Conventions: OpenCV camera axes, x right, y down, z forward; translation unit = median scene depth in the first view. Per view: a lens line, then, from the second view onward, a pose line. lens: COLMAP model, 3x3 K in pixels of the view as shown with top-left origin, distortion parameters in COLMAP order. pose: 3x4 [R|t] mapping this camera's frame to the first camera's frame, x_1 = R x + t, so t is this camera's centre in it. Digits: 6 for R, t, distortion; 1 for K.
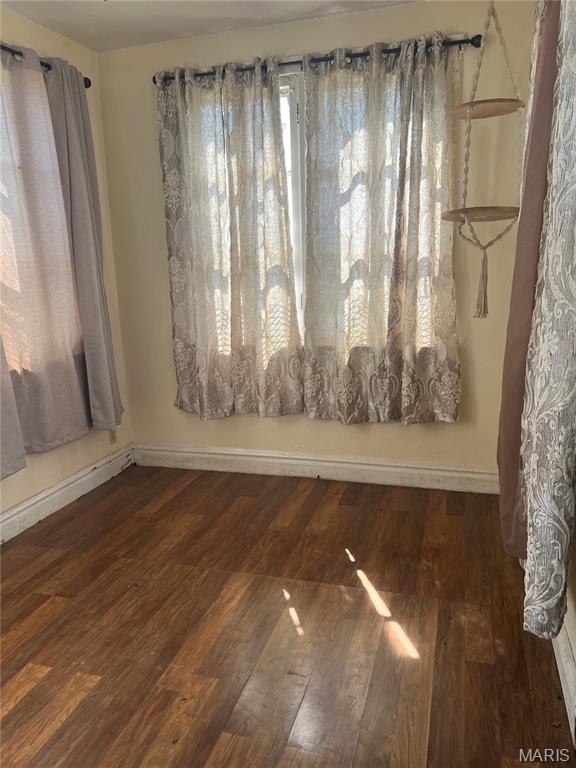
lens RADIAL K [[577.0, 0, 290.4], [0, 577.0, 384.1], [0, 0, 1]] dist [0.073442, -0.000380]
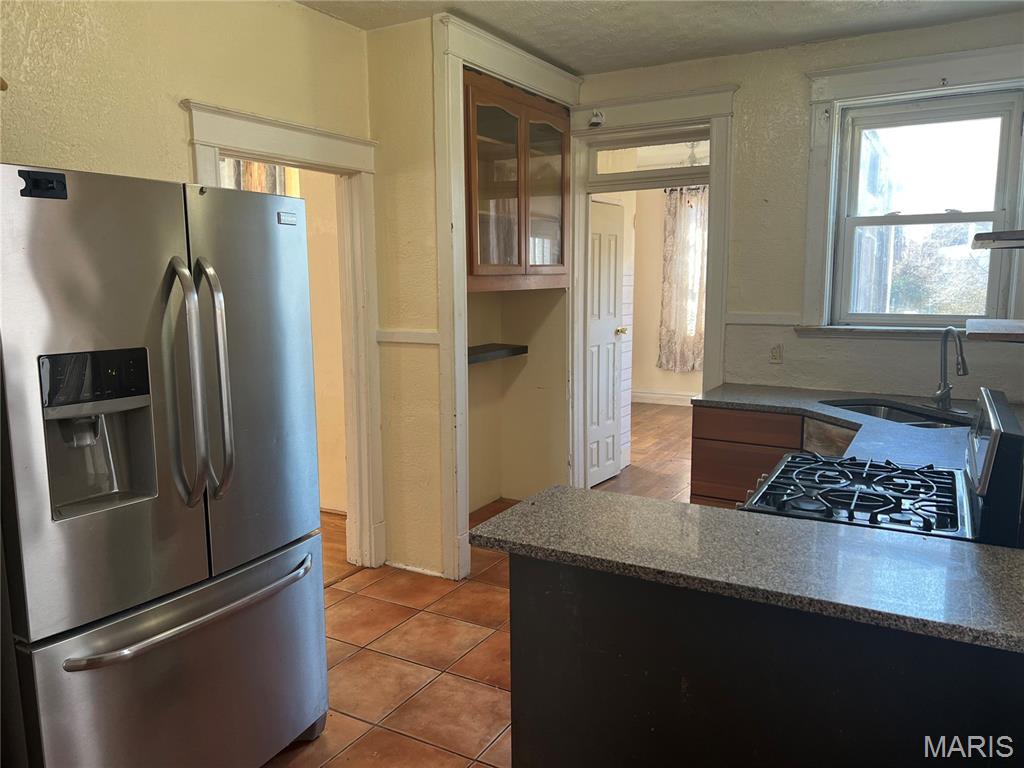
lens RADIAL K [[769.4, 0, 508.5], [0, 769.4, 388.1], [0, 0, 1]] dist [0.073442, -0.000380]
pose [[0.973687, 0.062224, -0.219232, -0.129318], [-0.075100, 0.995877, -0.050887, 0.276915], [0.215161, 0.066013, 0.974345, -1.461699]]
